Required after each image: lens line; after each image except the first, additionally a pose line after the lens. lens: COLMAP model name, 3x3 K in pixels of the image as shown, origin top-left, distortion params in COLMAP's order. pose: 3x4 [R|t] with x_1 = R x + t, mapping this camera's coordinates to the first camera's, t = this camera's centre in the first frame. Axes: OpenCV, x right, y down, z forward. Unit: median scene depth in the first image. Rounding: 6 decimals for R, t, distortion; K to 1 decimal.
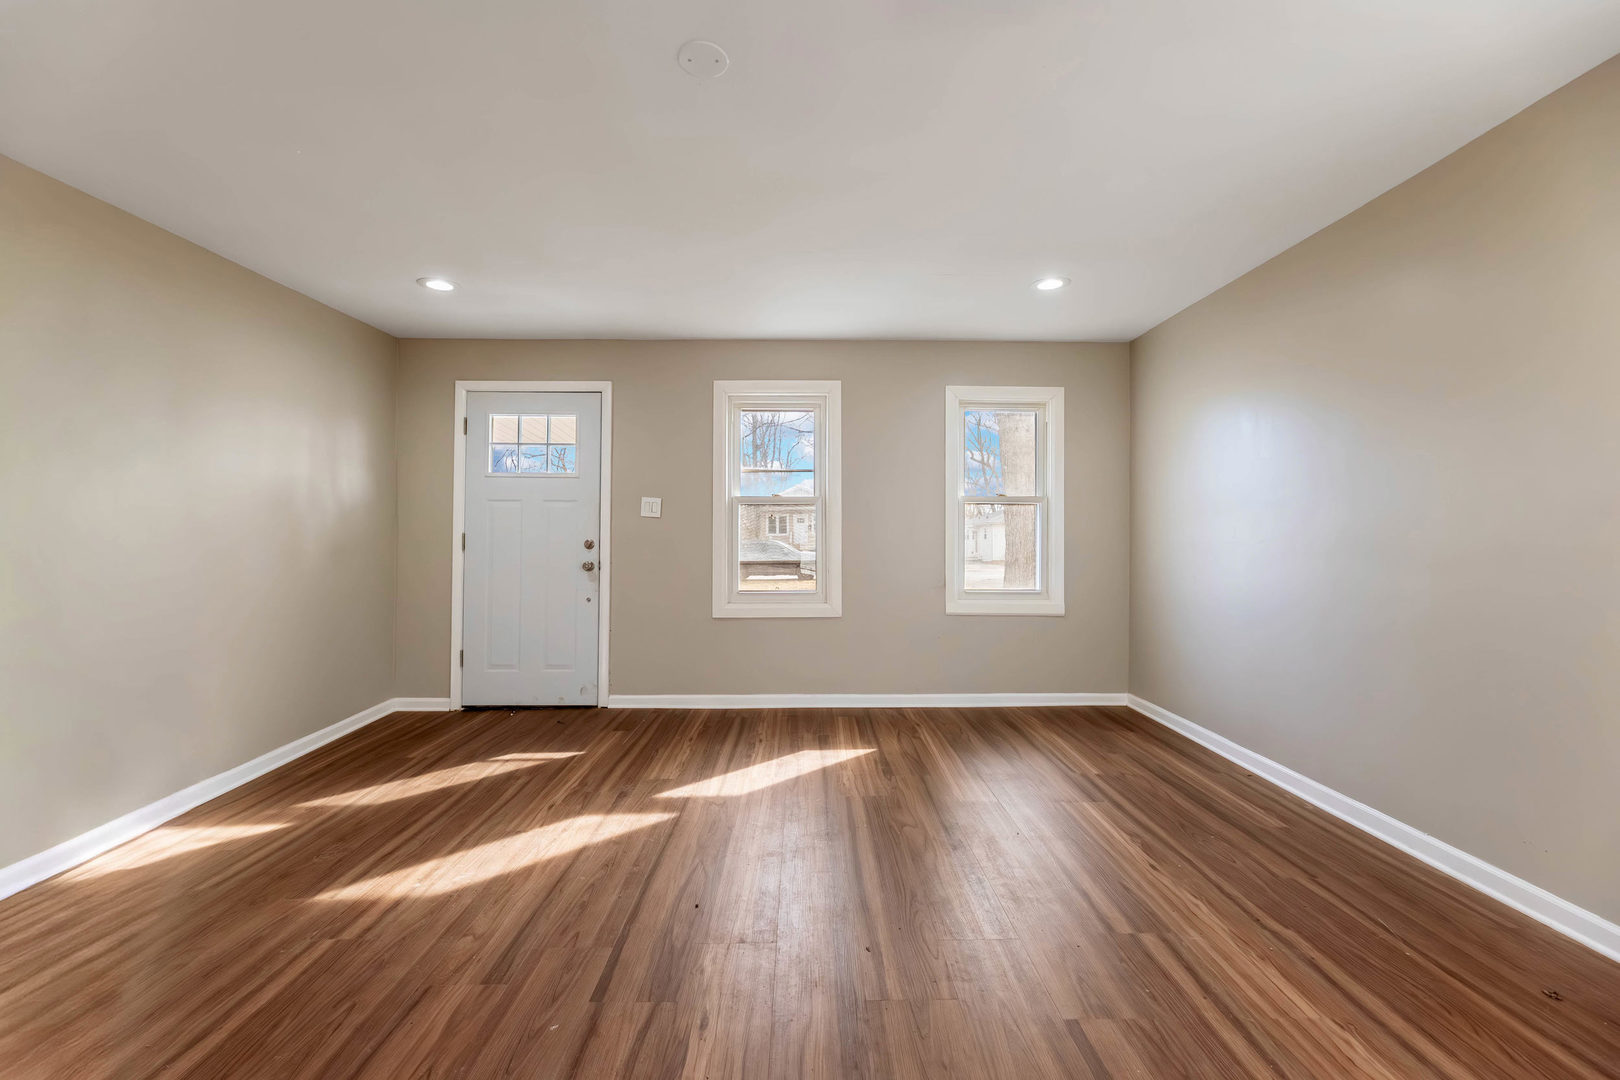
lens RADIAL K [[631.8, 0, 810.3], [0, 631.8, 539.1], [0, 0, 1]] dist [-0.000416, -0.000086]
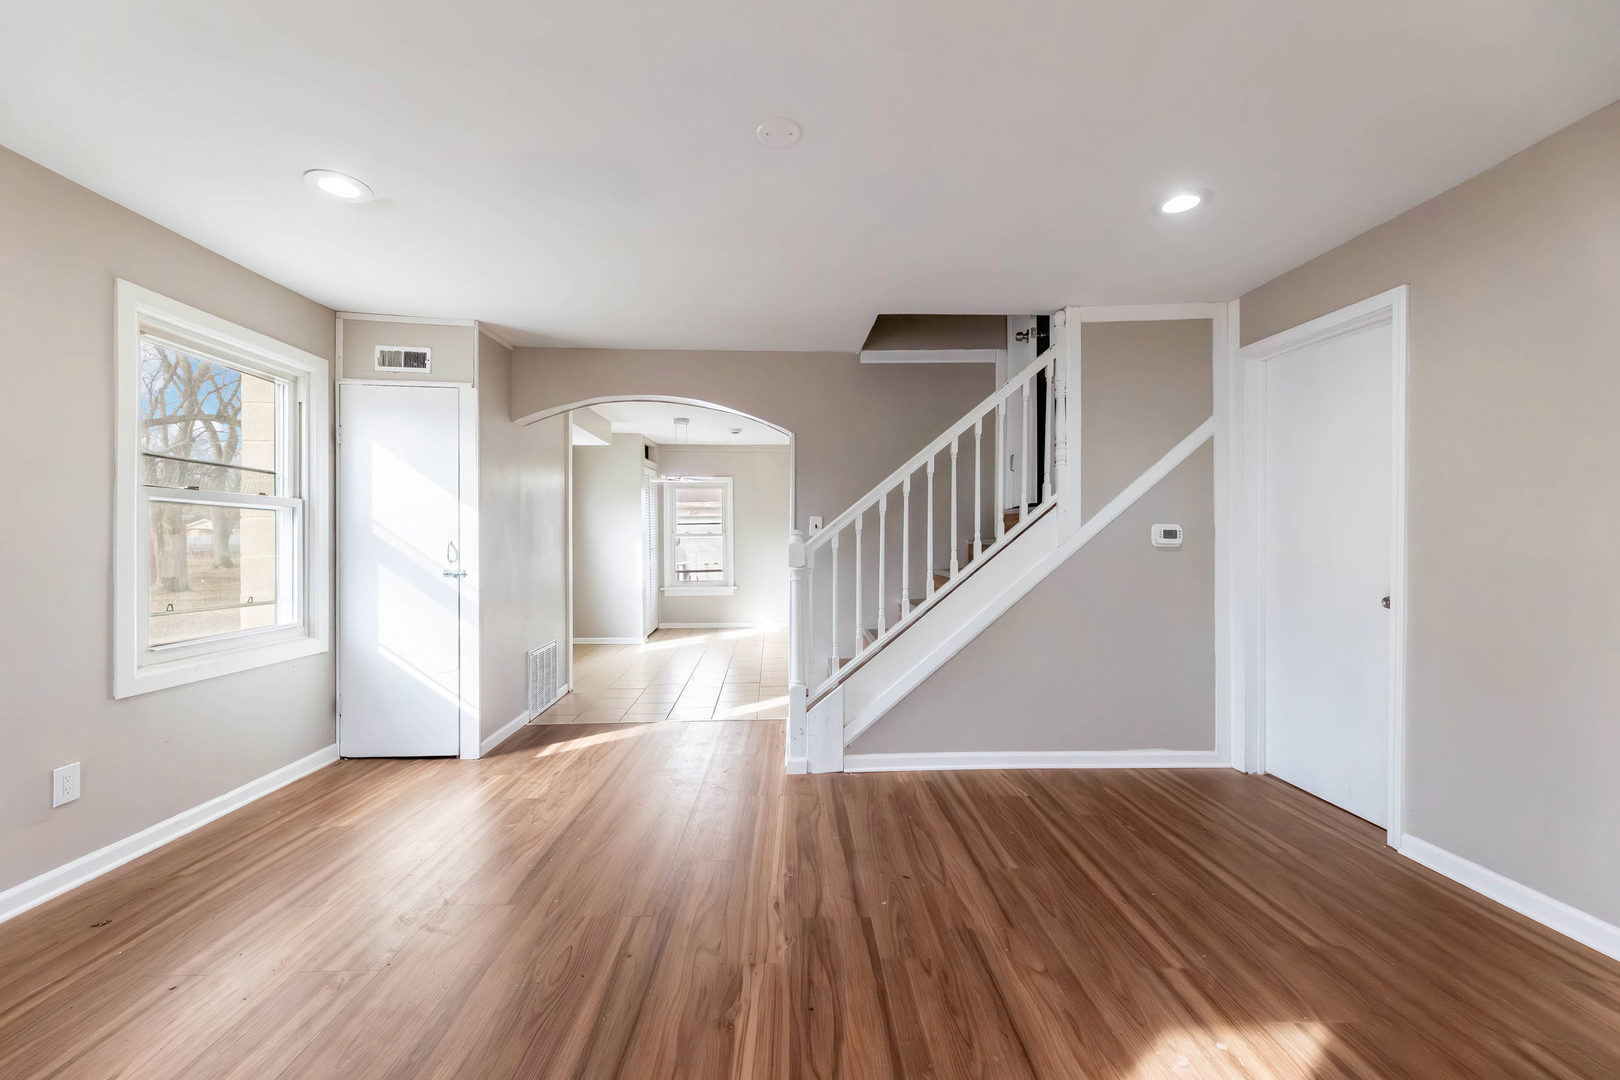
lens RADIAL K [[665.1, 0, 807.7], [0, 665.1, 541.2], [0, 0, 1]] dist [-0.001102, -0.000514]
pose [[-0.999411, 0.008730, -0.033184, -0.161770], [0.007995, 0.999722, 0.022202, -0.044628], [0.033369, 0.021923, -0.999203, 1.983879]]
